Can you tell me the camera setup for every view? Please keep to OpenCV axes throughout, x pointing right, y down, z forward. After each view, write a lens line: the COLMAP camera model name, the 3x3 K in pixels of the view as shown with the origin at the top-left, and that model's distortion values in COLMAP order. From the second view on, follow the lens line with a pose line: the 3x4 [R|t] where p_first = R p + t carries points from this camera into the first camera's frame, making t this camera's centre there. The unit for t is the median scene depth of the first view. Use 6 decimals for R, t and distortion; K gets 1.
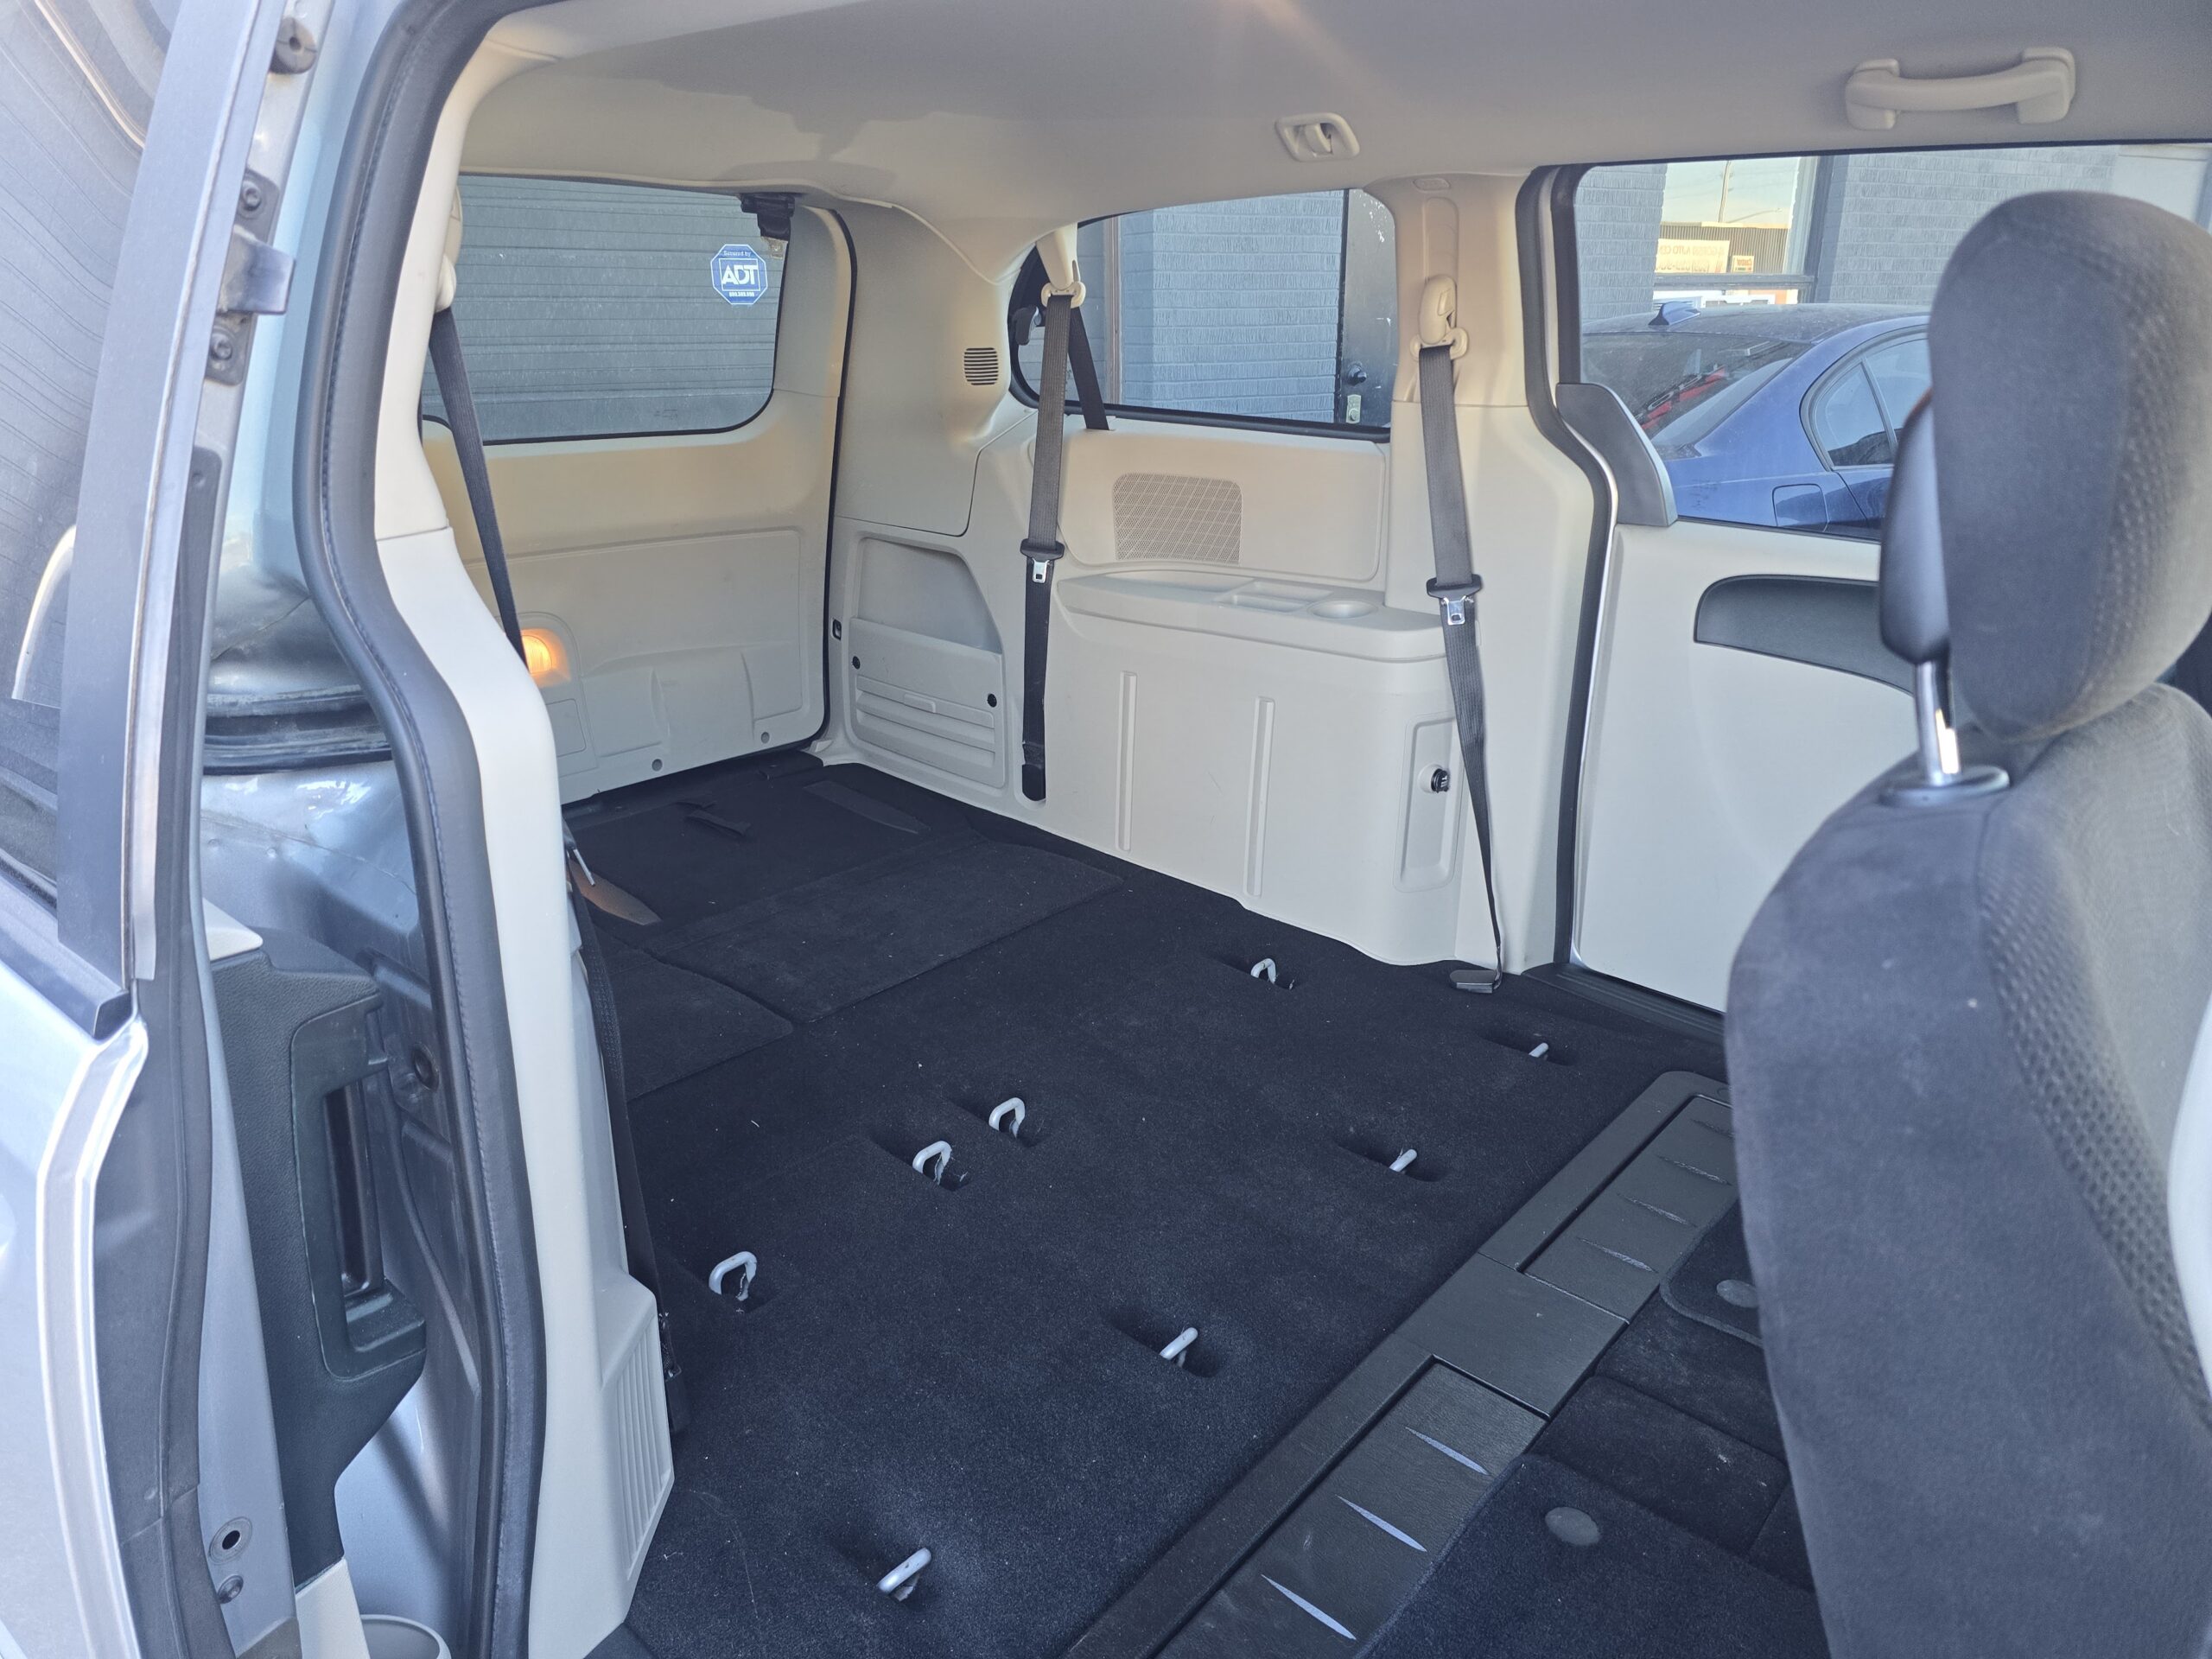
lens RADIAL K [[1513.0, 0, 1103.5], [0, 1513.0, 823.3], [0, 0, 1]] dist [0.050640, -0.049745]
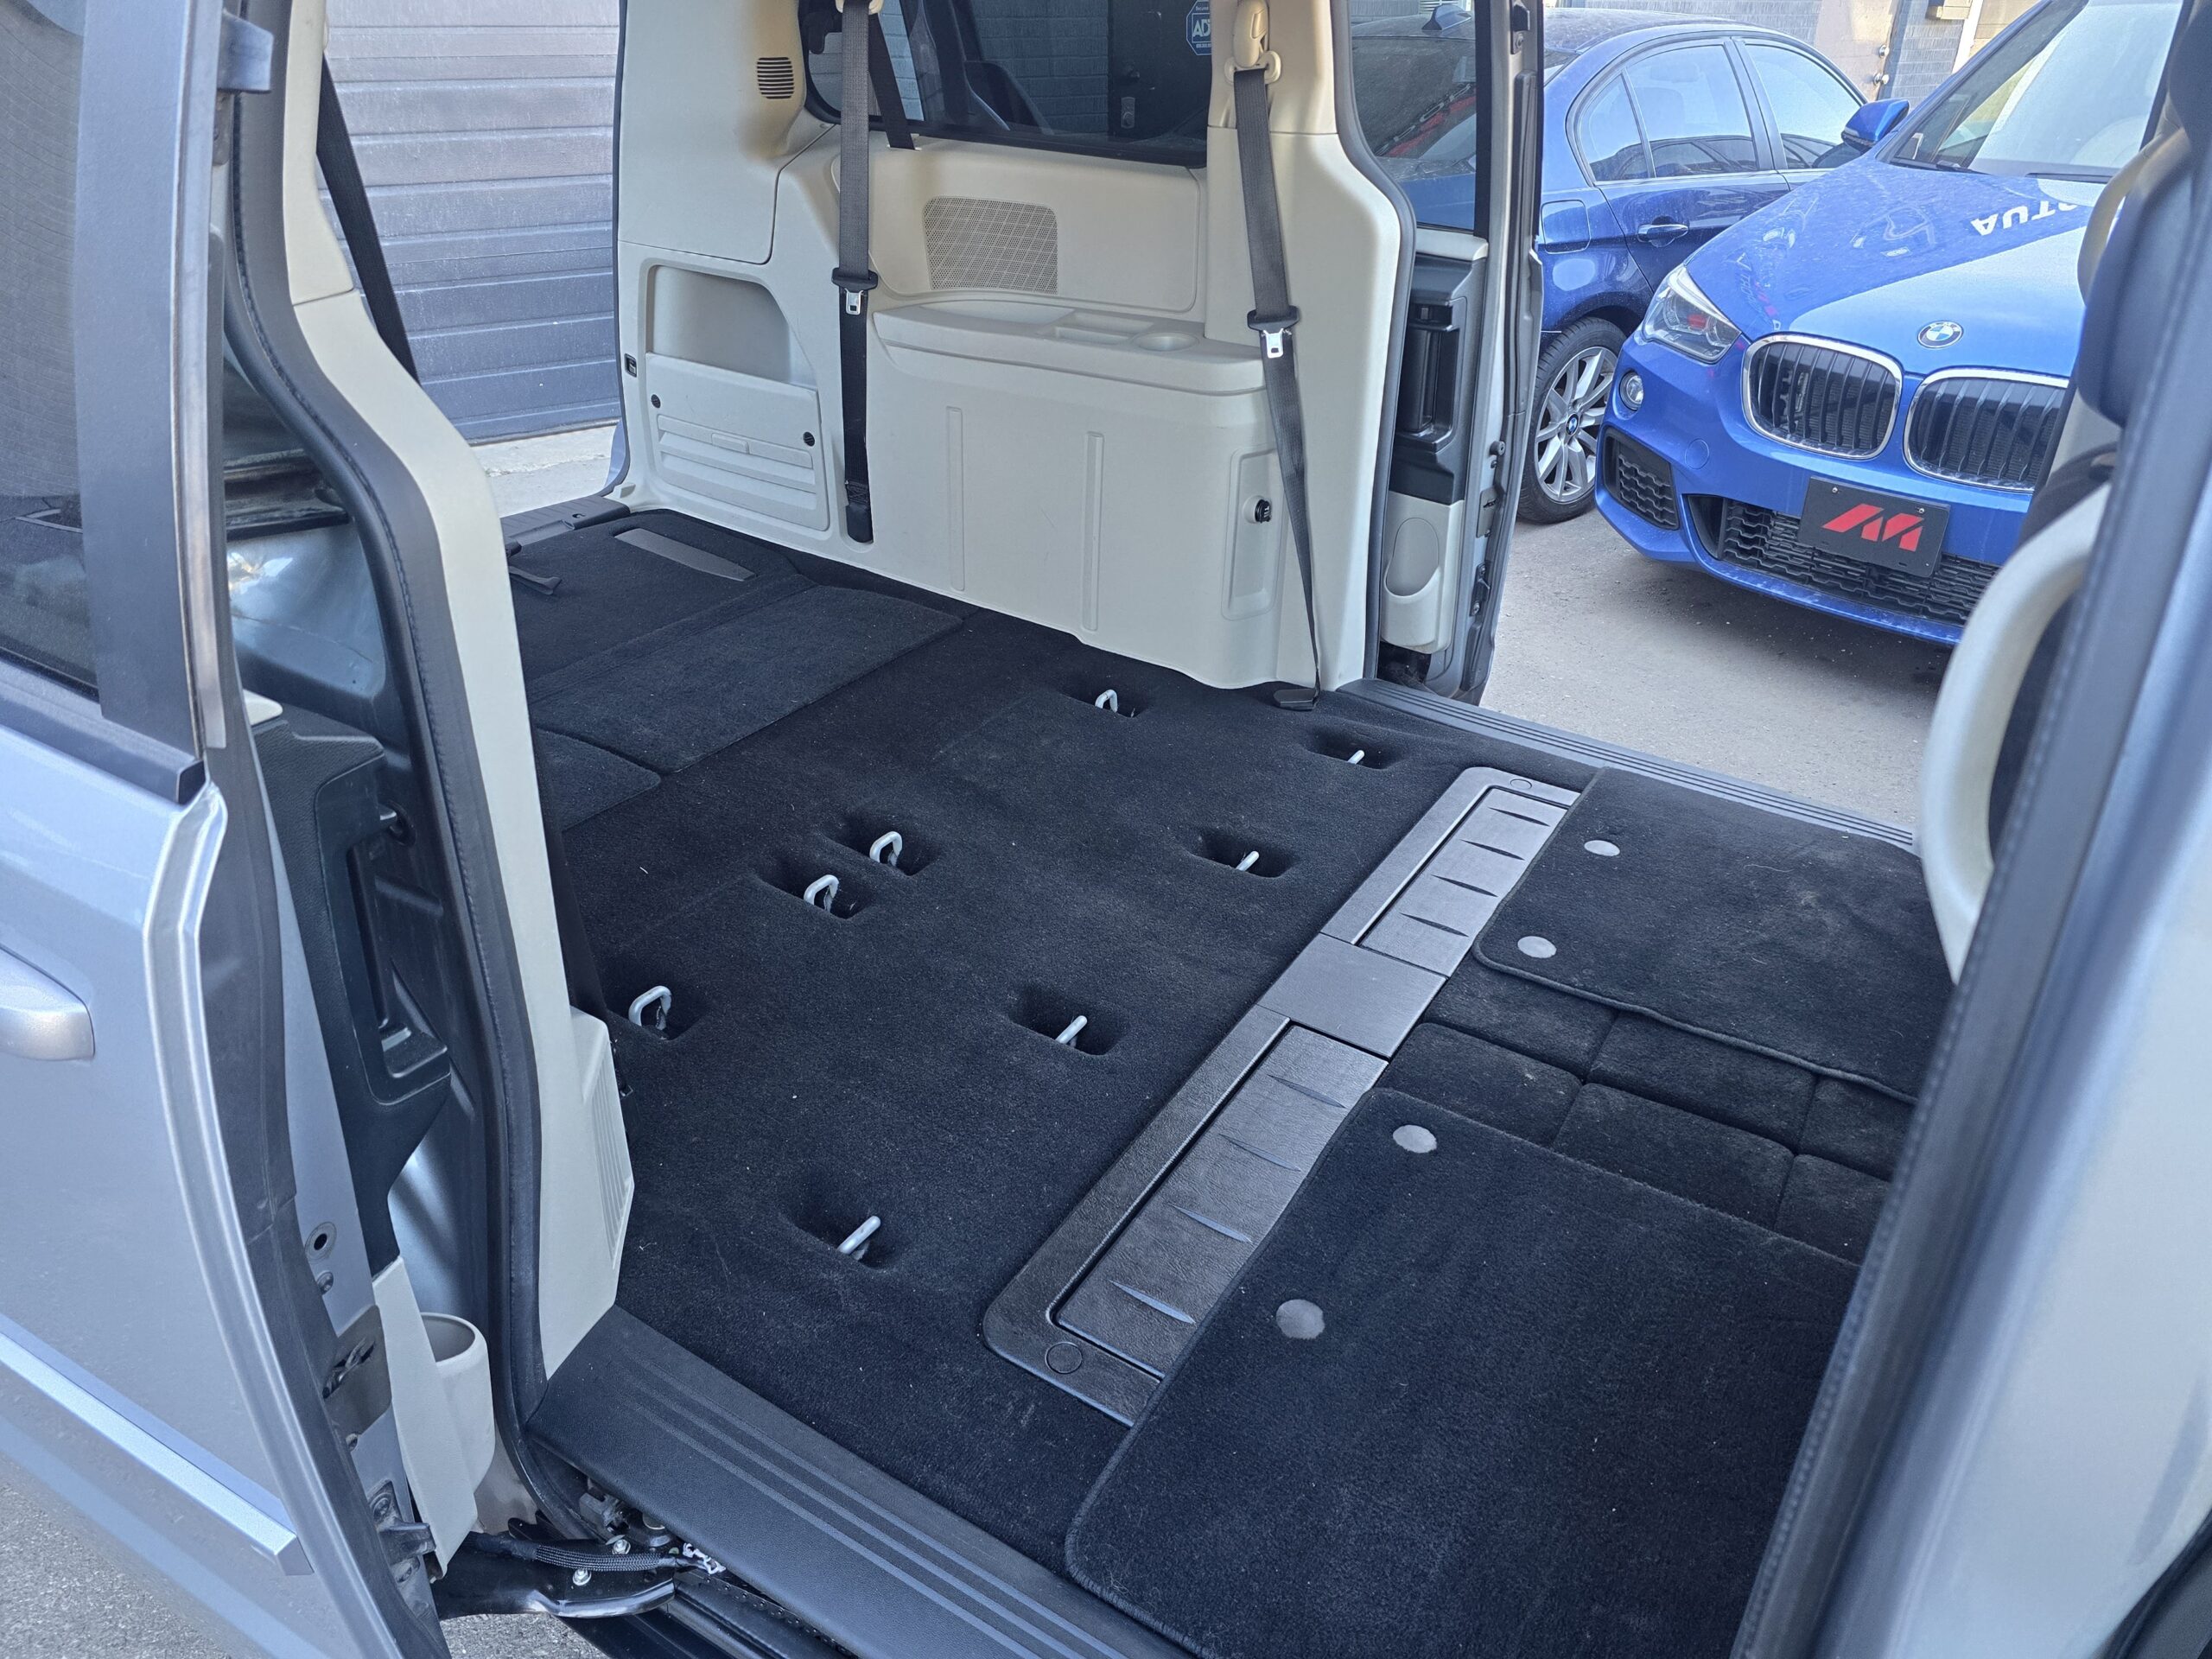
lens RADIAL K [[1624.0, 0, 1102.0], [0, 1624.0, 833.2], [0, 0, 1]] dist [0.070227, -0.115285]
pose [[0.982043, -0.066949, 0.176381, -0.104538], [0.035934, 0.984179, 0.173493, -0.008179], [-0.185205, -0.164039, 0.968912, -0.117555]]
